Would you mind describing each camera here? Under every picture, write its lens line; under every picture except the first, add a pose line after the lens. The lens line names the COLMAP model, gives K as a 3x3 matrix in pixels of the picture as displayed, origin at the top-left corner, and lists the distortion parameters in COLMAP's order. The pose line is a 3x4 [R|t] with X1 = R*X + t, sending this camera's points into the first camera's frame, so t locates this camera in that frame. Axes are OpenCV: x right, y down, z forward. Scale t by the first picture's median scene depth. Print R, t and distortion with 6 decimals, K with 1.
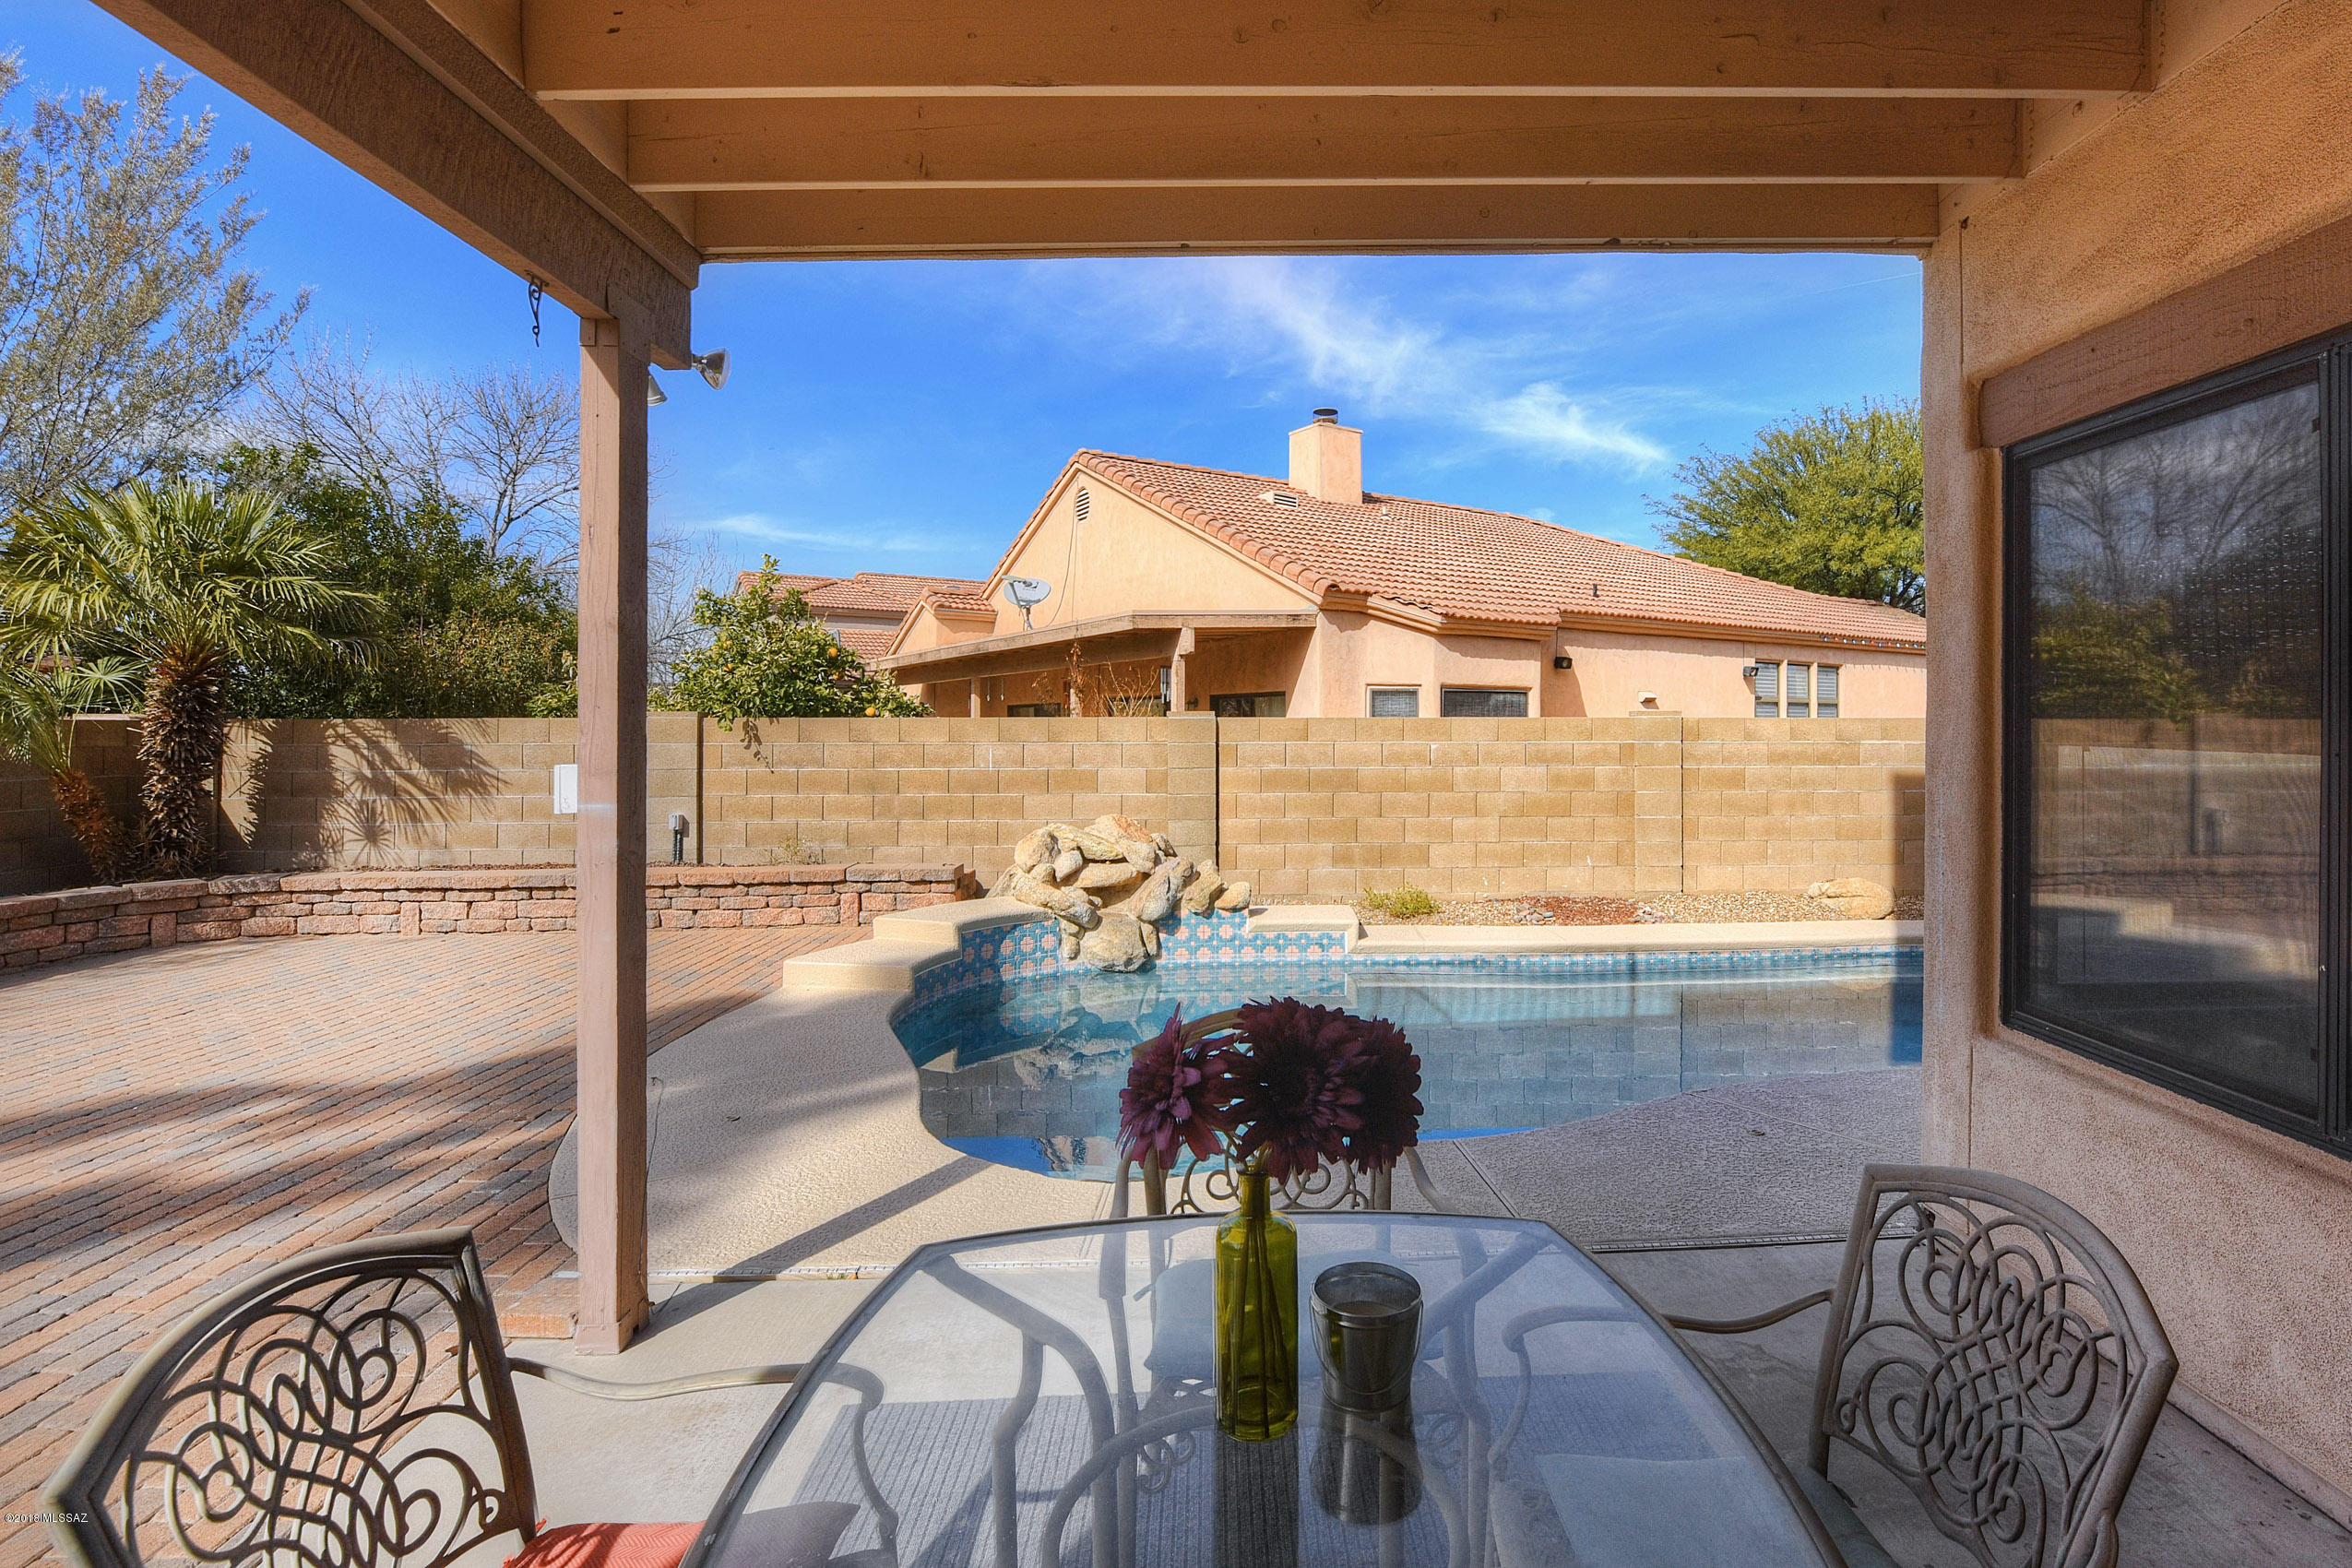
lens RADIAL K [[1104.1, 0, 1228.3], [0, 1104.1, 739.5], [0, 0, 1]] dist [-0.001855, -0.012755]
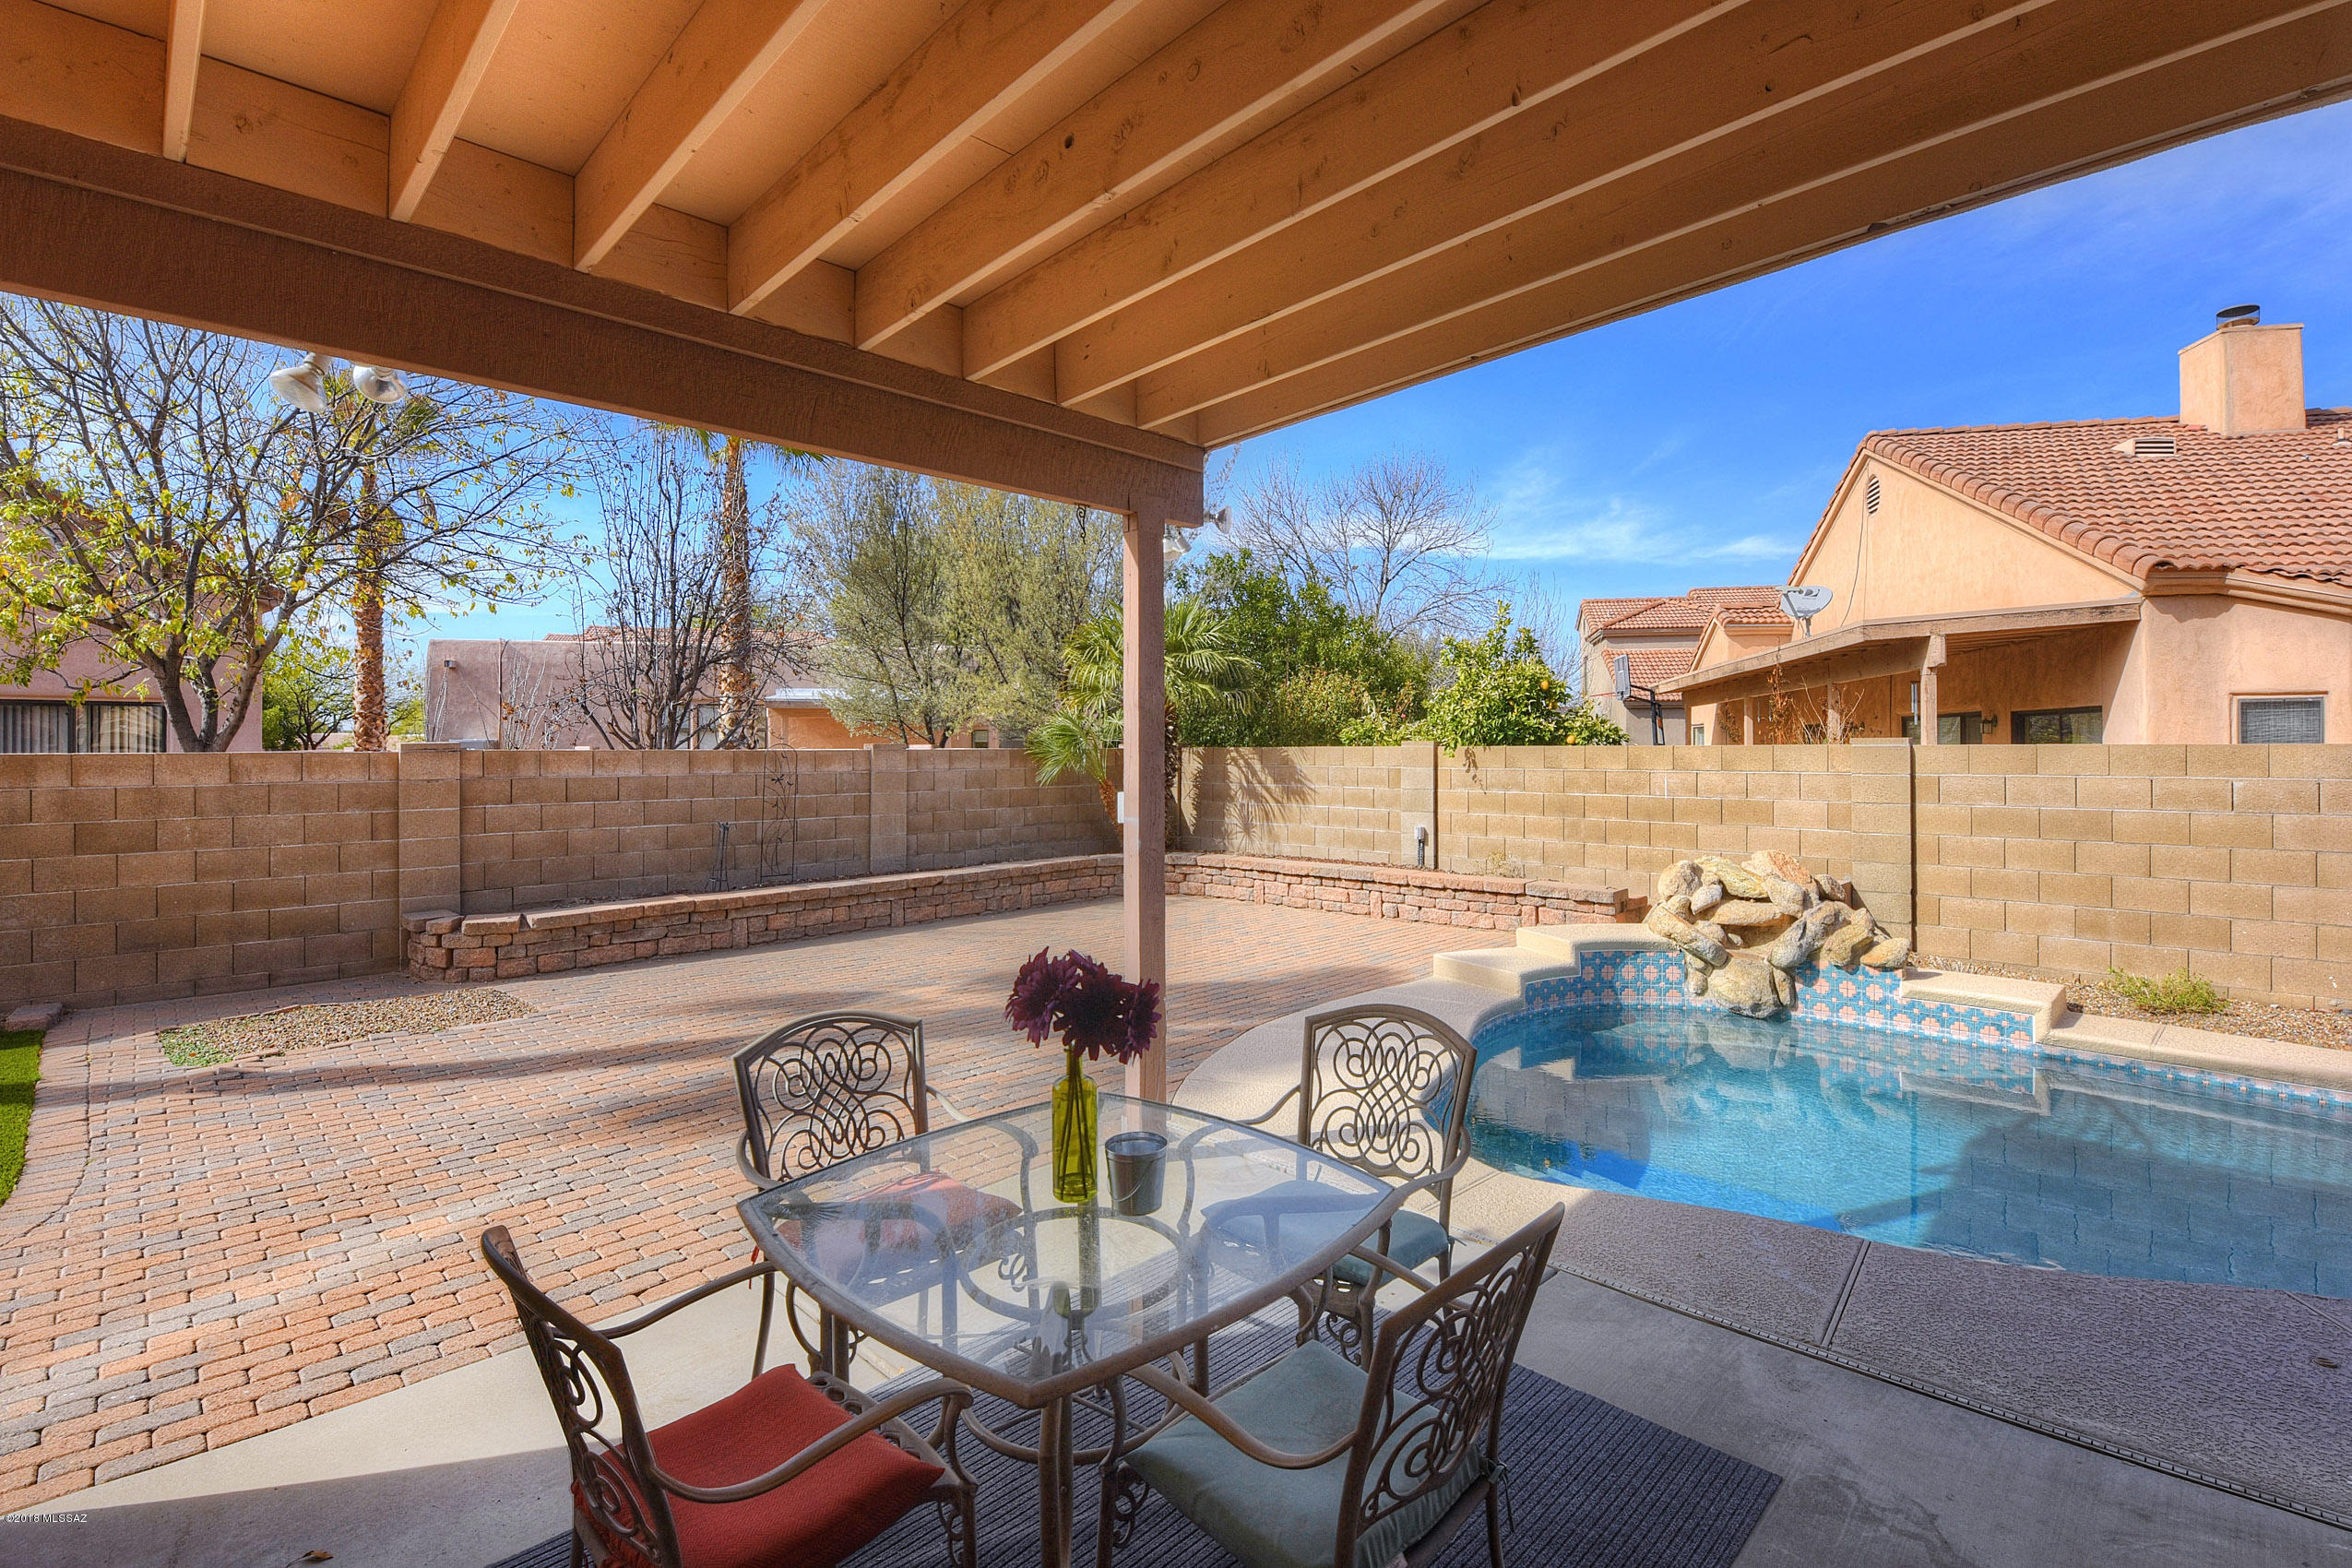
lens RADIAL K [[1152.3, 0, 1173.7], [0, 1152.3, 746.0], [0, 0, 1]] dist [0.002919, -0.018915]
pose [[0.634620, -0.002831, -0.772819, 0.303382], [0.000019, 0.999993, -0.003648, -0.015138], [0.772824, 0.002301, 0.634616, -0.004777]]
